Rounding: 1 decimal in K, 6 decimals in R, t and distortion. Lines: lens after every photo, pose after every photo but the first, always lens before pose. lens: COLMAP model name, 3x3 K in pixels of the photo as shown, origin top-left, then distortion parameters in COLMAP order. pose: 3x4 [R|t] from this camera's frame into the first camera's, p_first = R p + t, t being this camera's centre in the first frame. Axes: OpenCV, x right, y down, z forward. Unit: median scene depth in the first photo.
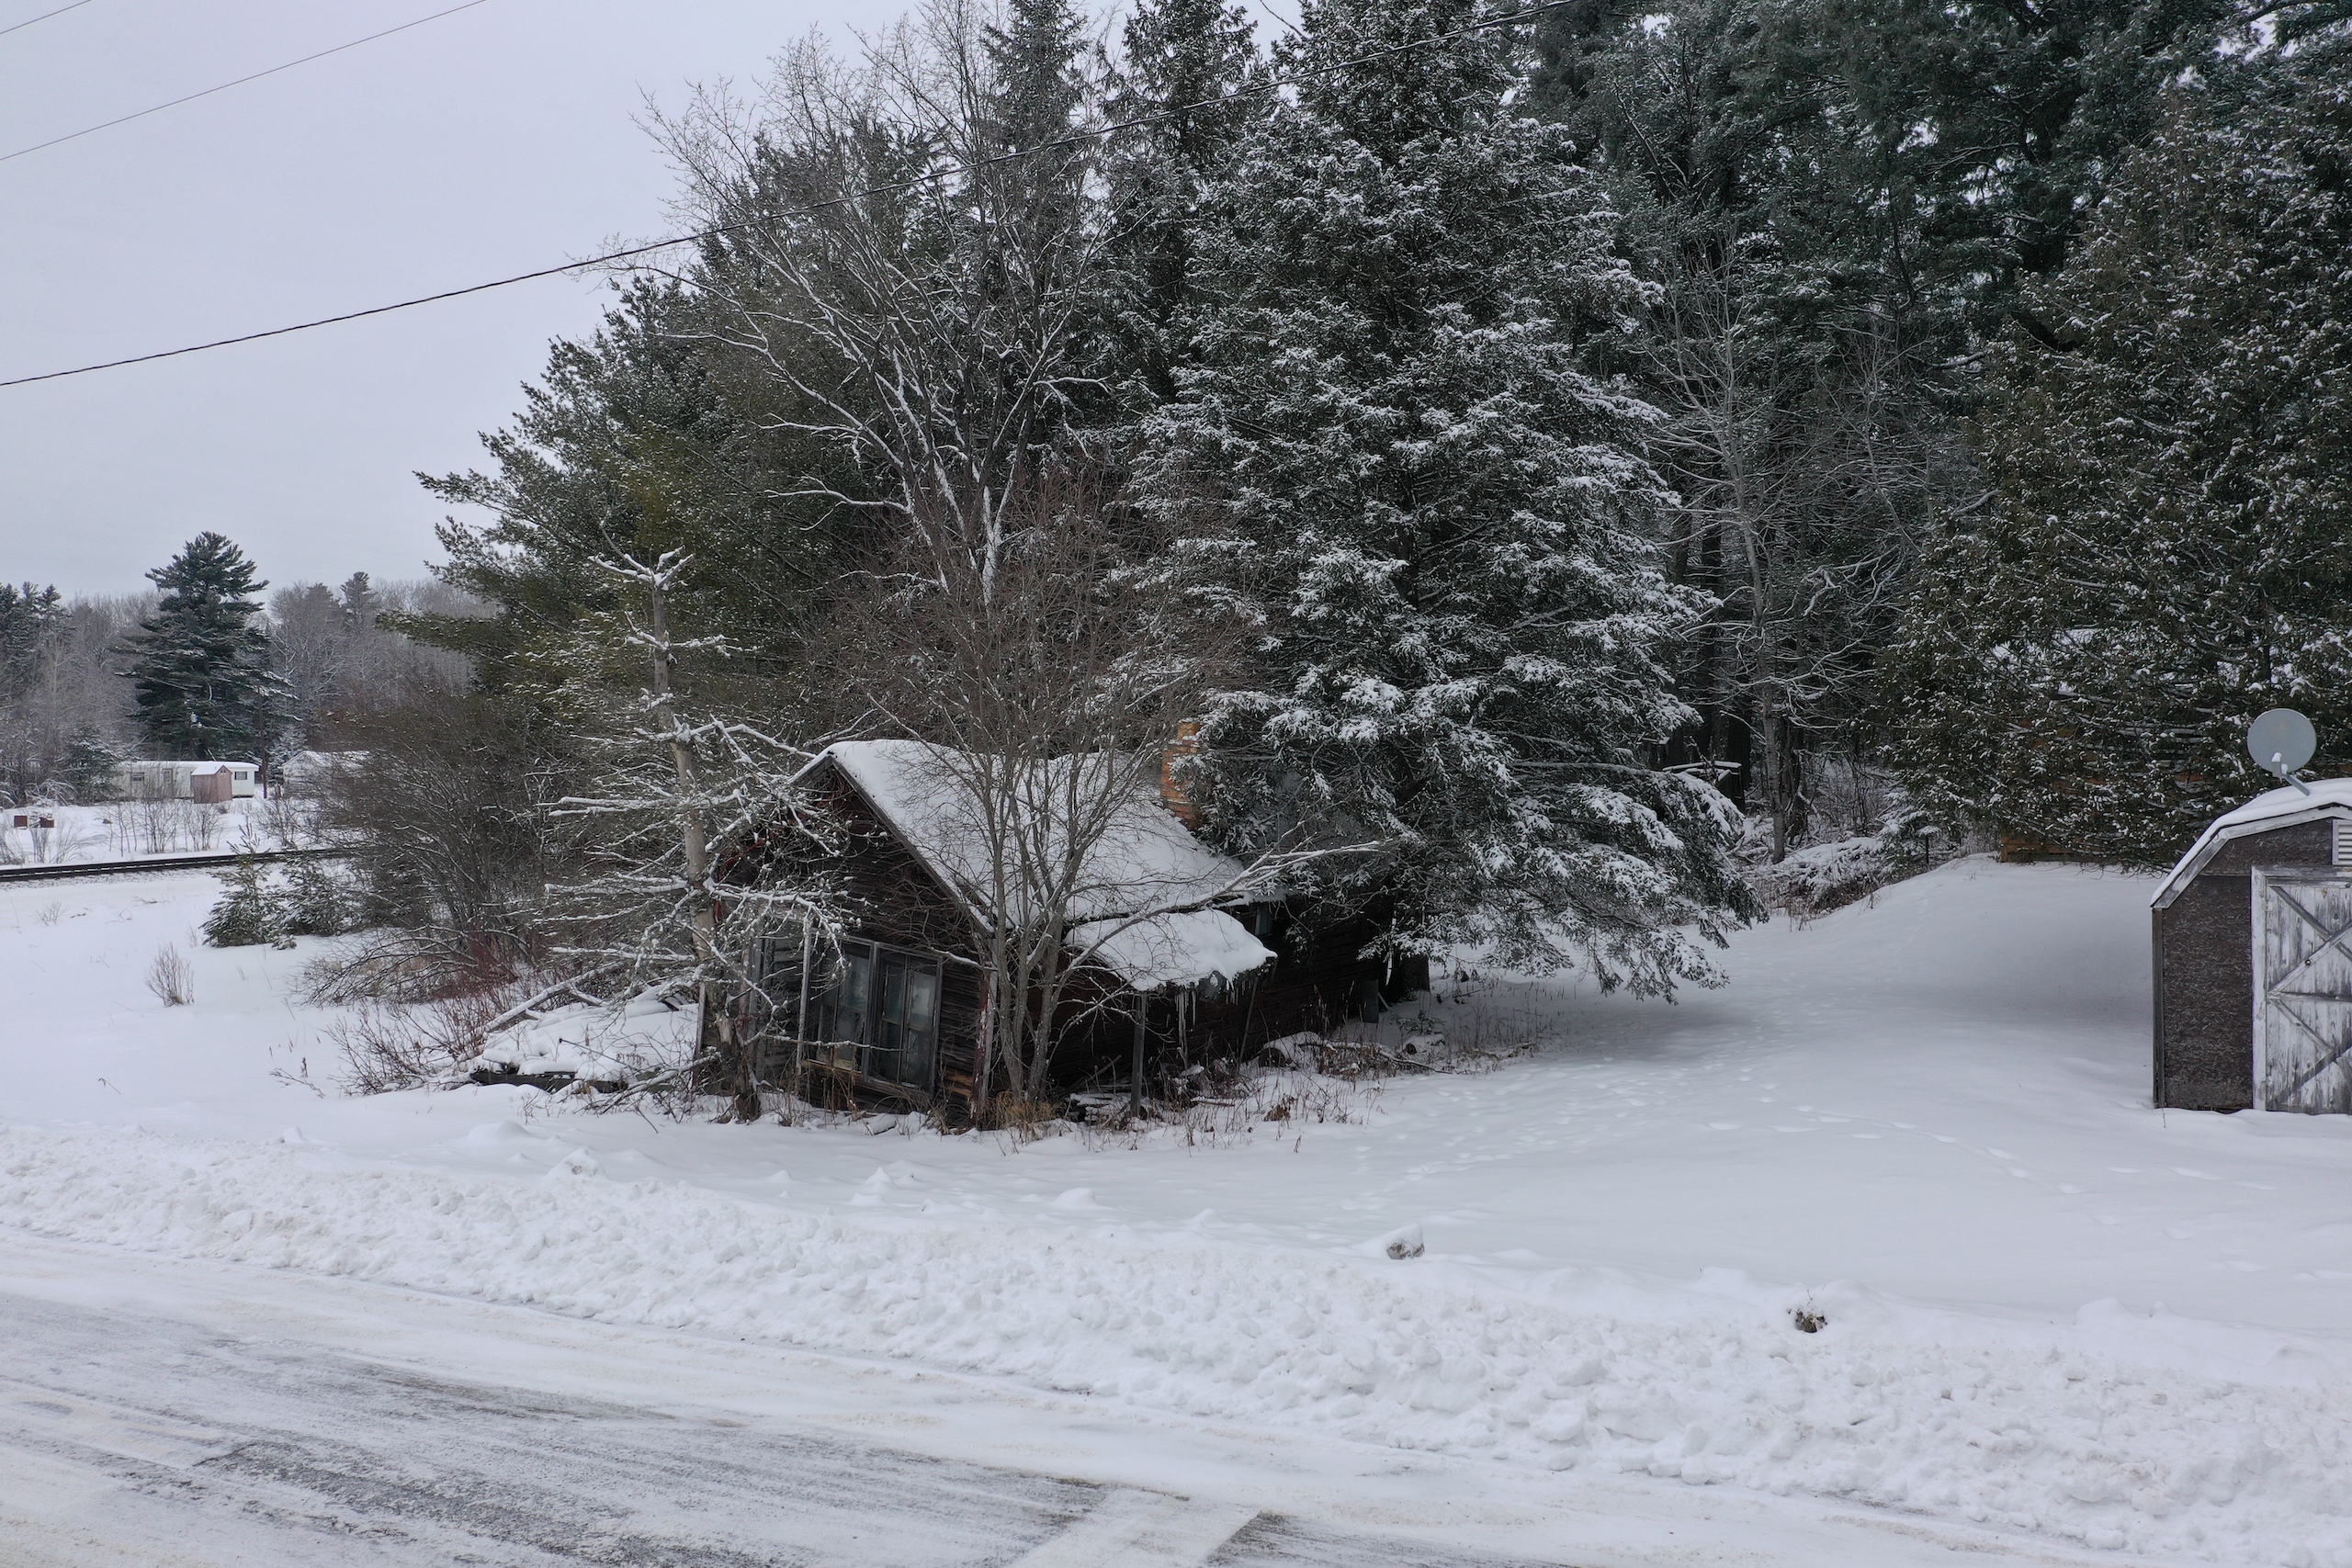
lens RADIAL K [[1857.4, 0, 1176.0], [0, 1857.4, 784.0], [0, 0, 1]] dist [0.006197, -0.005590]
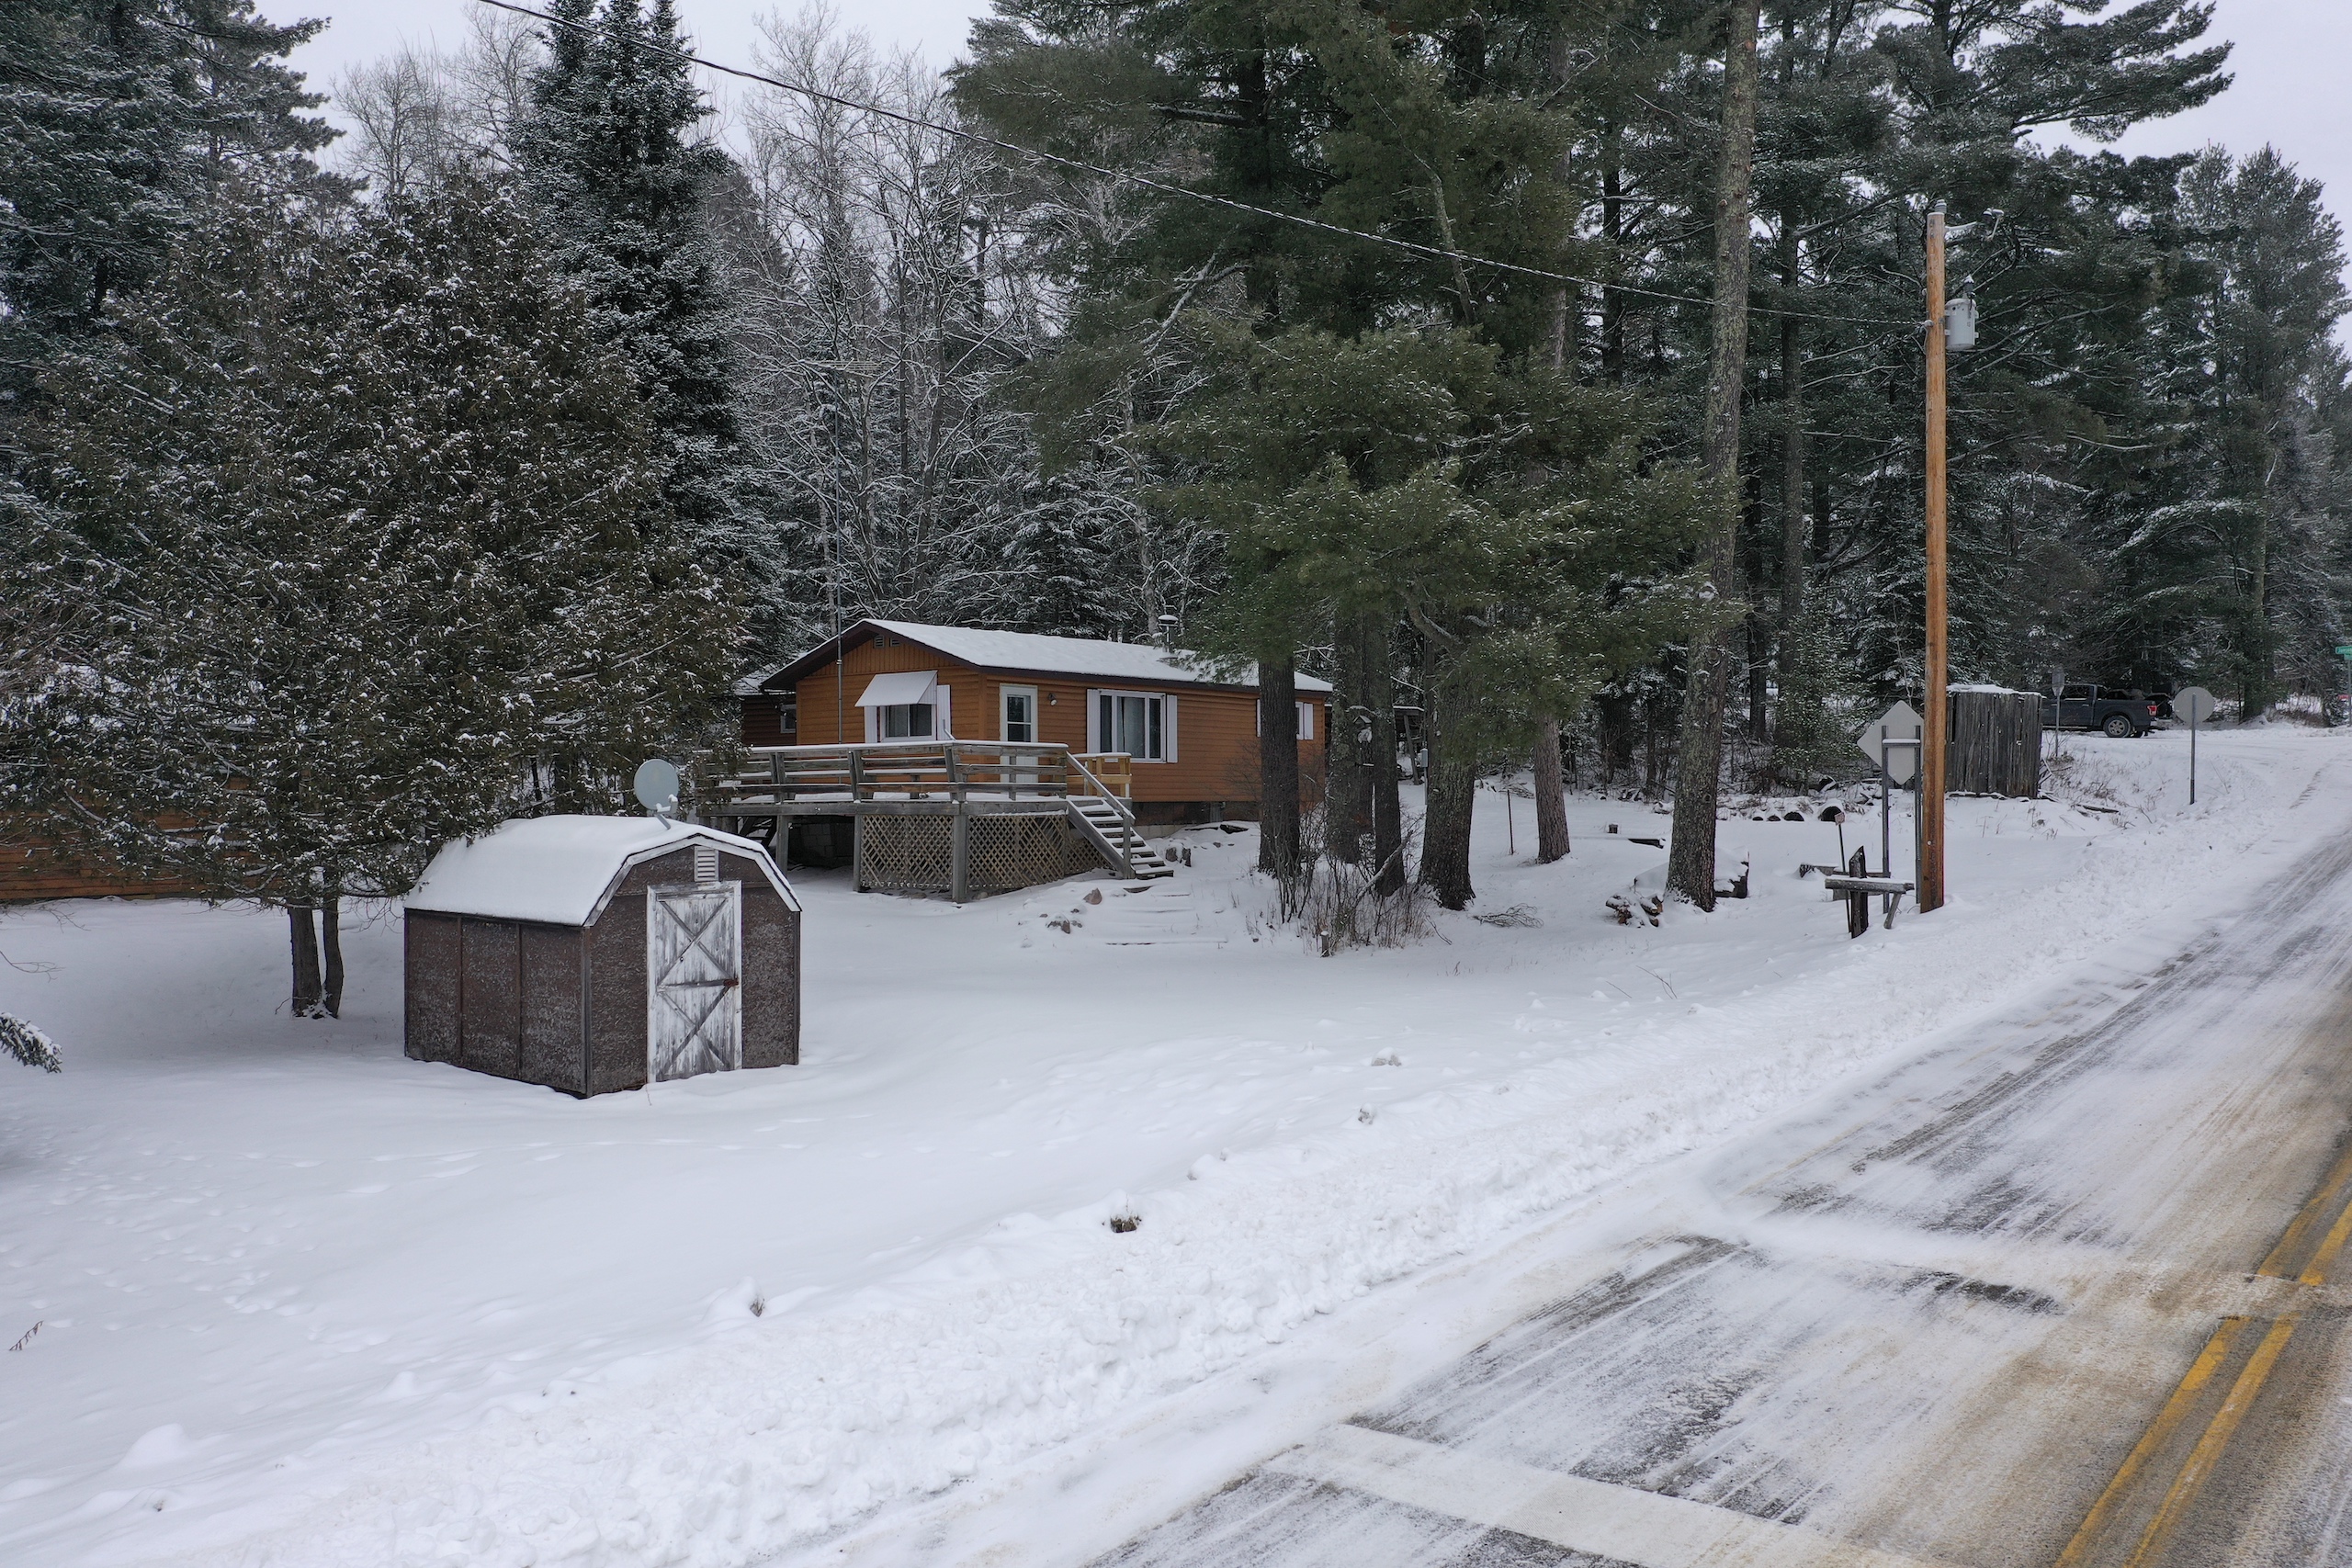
lens RADIAL K [[1857.4, 0, 1176.0], [0, 1857.4, 784.0], [0, 0, 1]] dist [0.006197, -0.005590]
pose [[0.157528, 0.008197, 0.987480, -0.592107], [0.013430, 0.999855, -0.010443, -0.005988], [-0.987423, 0.014907, 0.157395, 0.463544]]
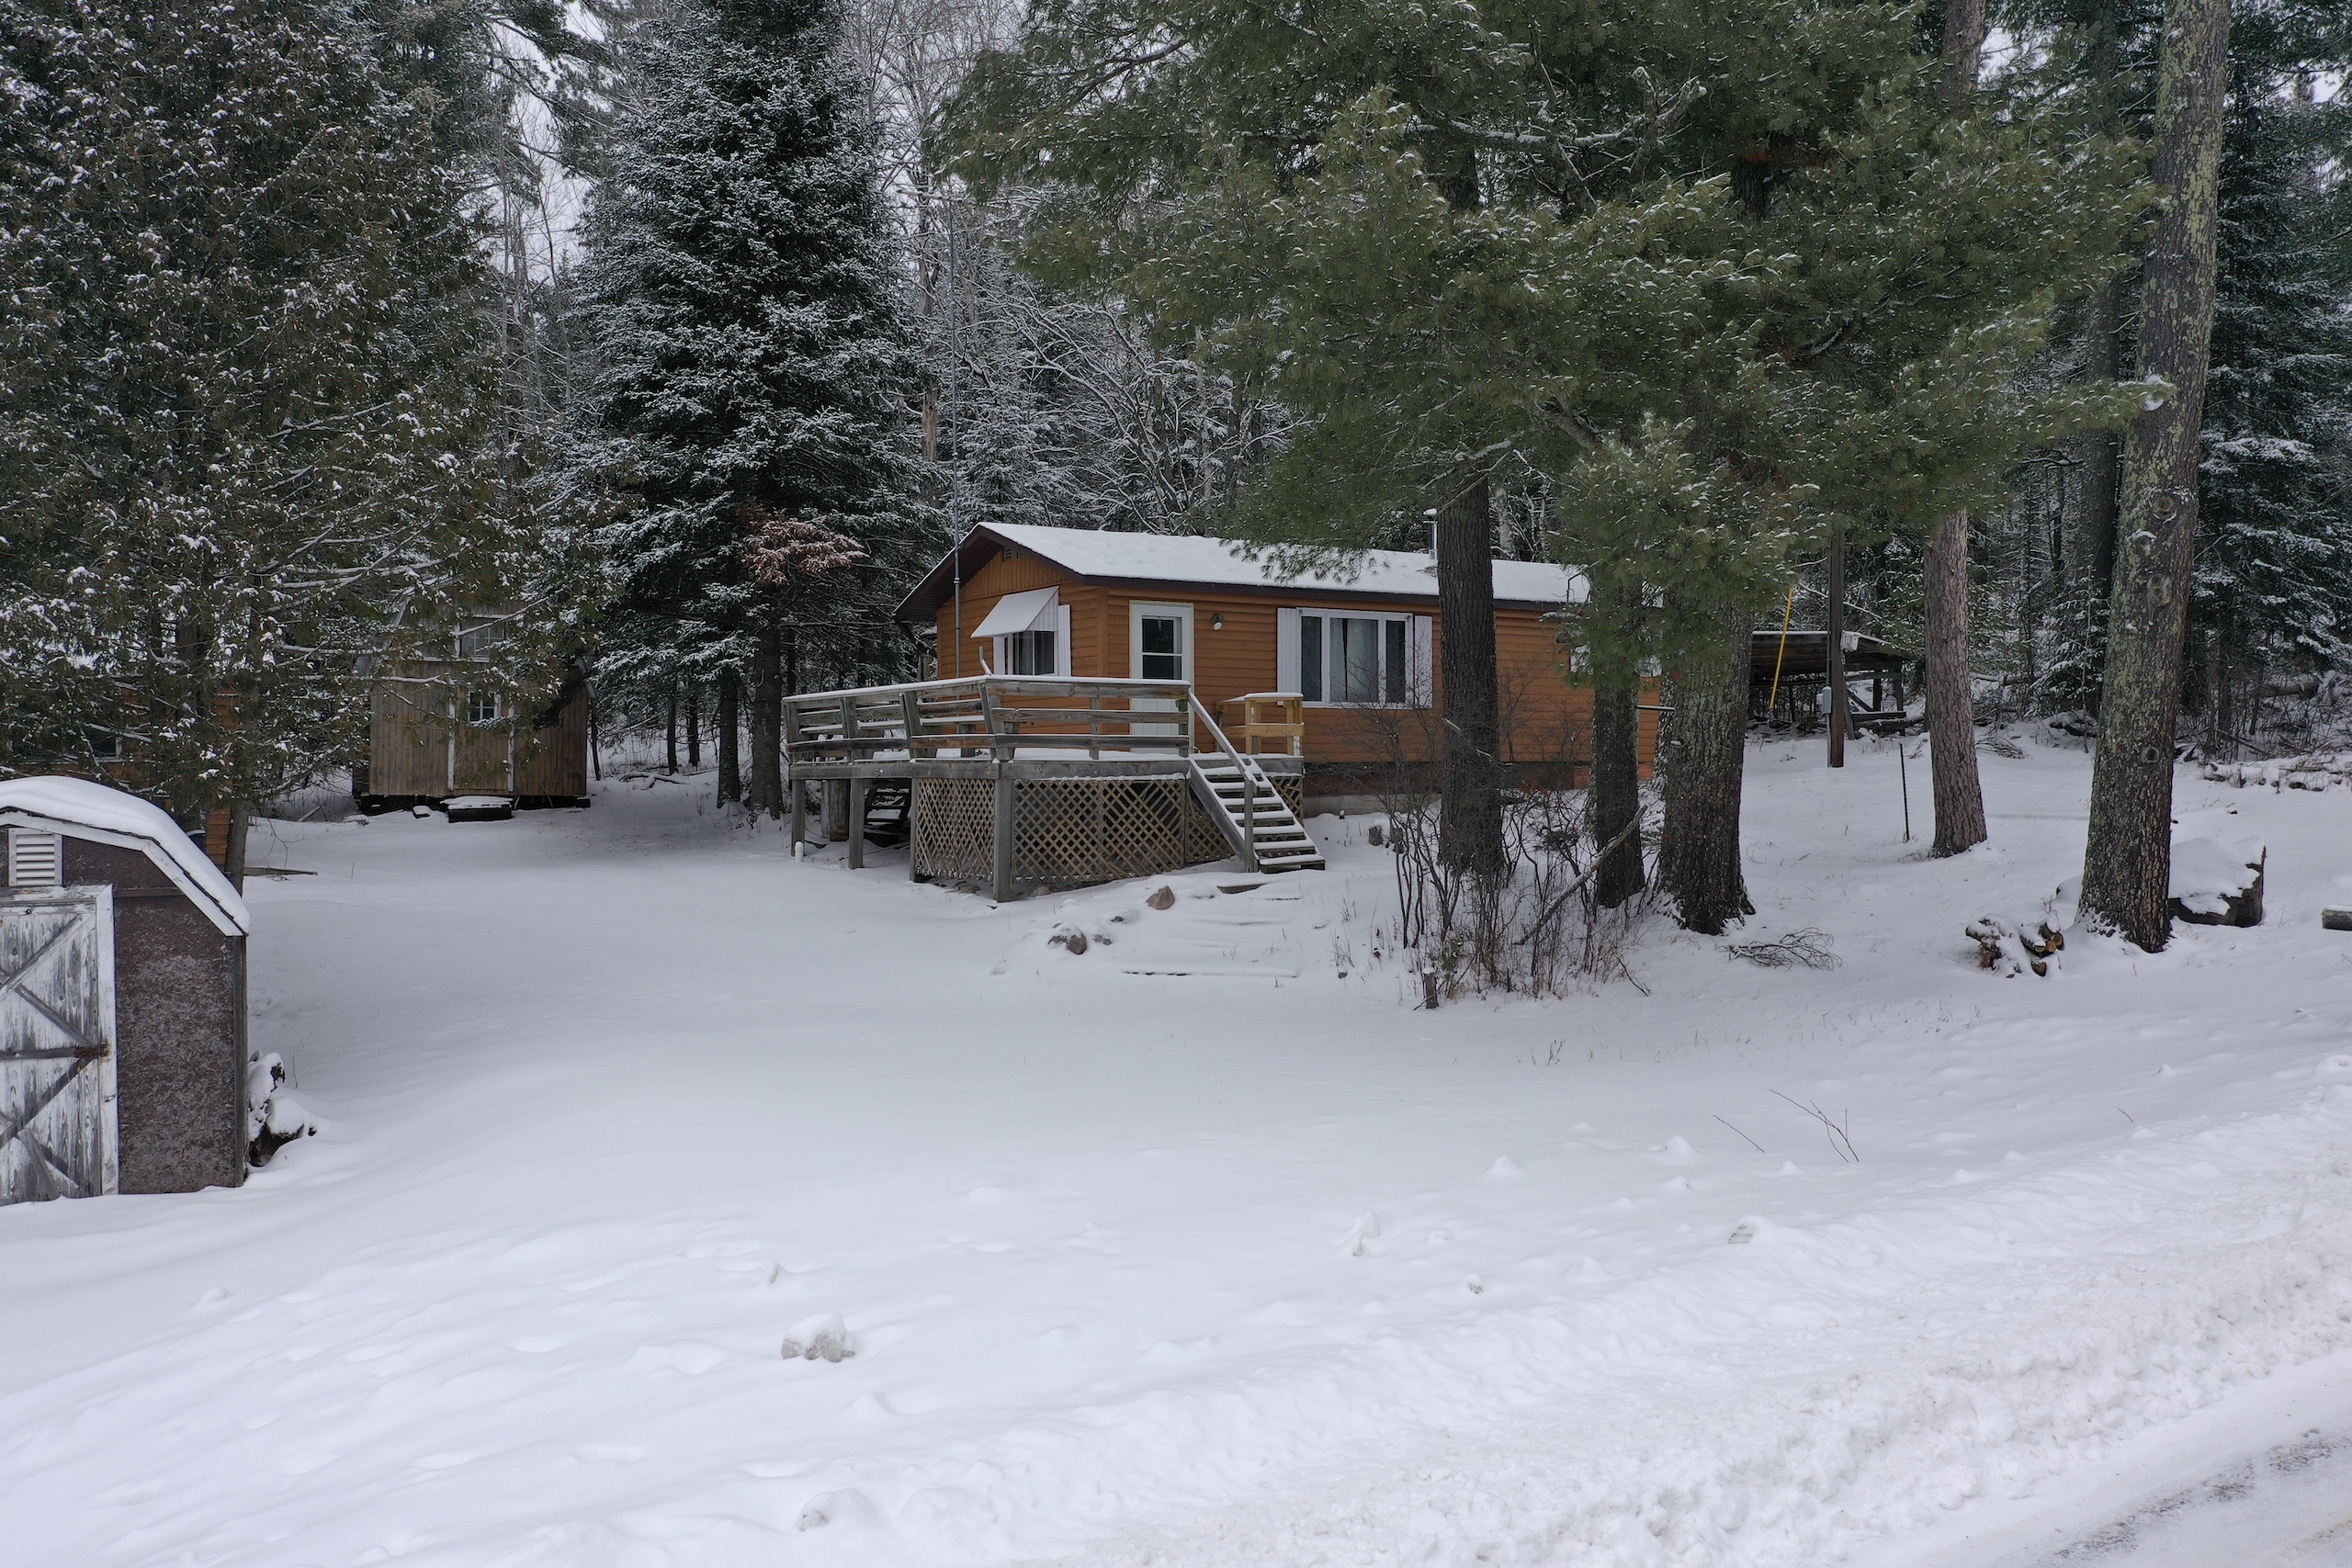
lens RADIAL K [[1857.4, 0, 1176.0], [0, 1857.4, 784.0], [0, 0, 1]] dist [0.006197, -0.005590]
pose [[0.481511, -0.009428, 0.876389, 0.171062], [0.010911, 0.999929, 0.004762, 0.002151], [-0.876372, 0.007269, 0.481580, 0.190911]]
